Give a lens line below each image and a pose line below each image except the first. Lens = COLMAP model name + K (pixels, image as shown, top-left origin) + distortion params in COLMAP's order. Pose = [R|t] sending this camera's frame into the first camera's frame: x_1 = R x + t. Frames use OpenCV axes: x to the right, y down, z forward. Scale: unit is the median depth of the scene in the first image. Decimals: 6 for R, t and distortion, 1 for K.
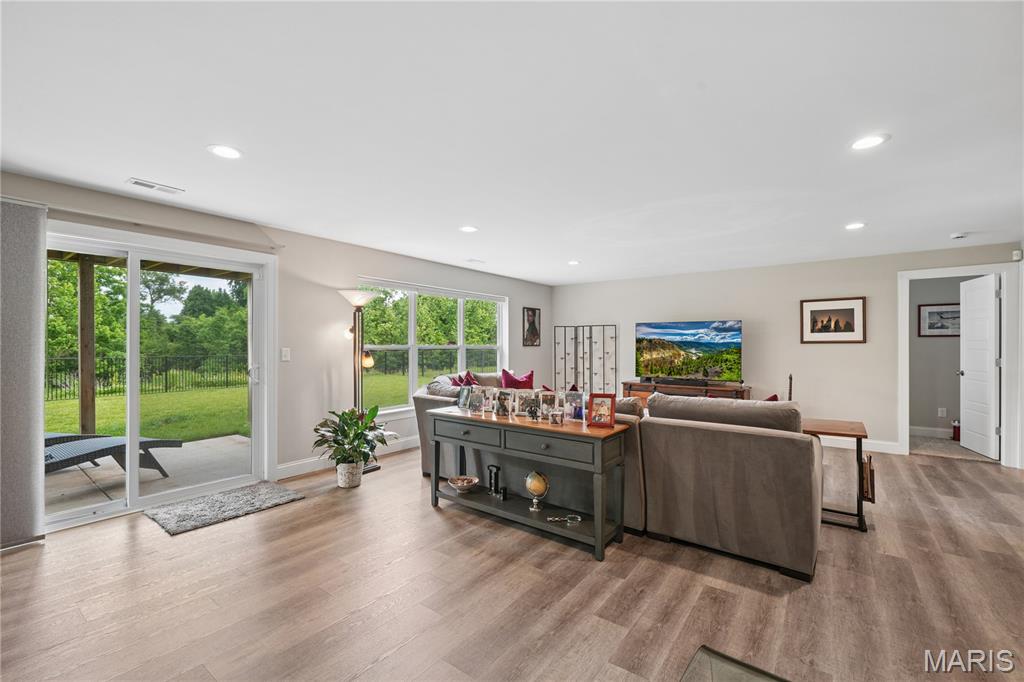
lens RADIAL K [[441.0, 0, 507.8], [0, 441.0, 341.6], [0, 0, 1]] dist [0.001907, -0.000130]
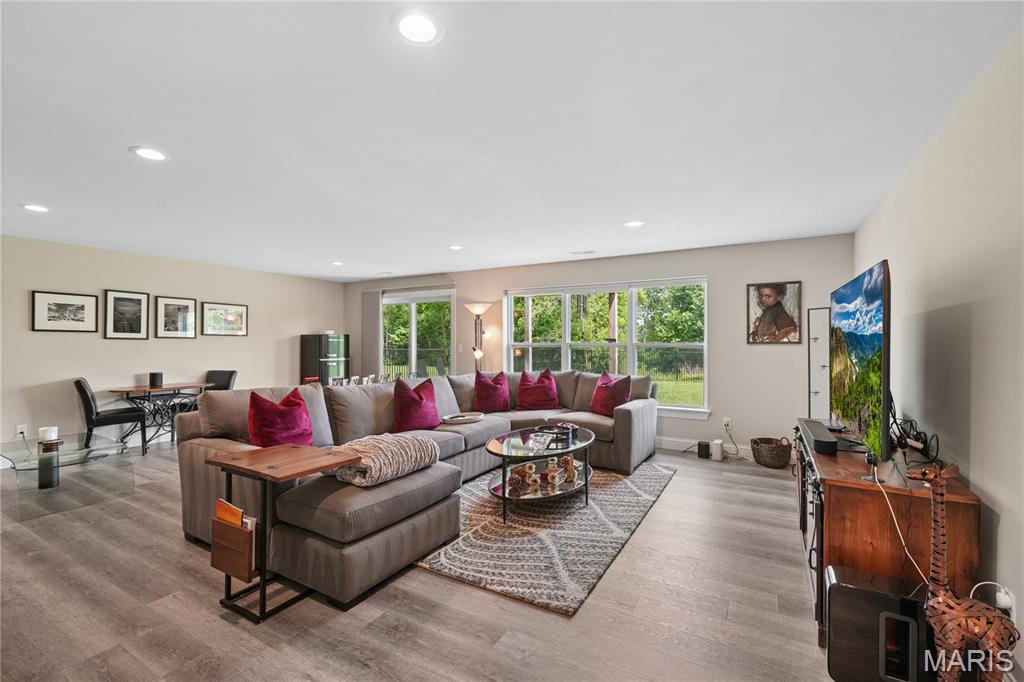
lens RADIAL K [[441.0, 0, 509.5], [0, 441.0, 345.2], [0, 0, 1]] dist [0.001907, -0.000130]
pose [[0.111874, 0.002690, -0.993719, 1.605231], [0.009389, 0.999949, 0.003764, 0.015330], [0.993678, -0.009751, 0.111843, 1.417074]]
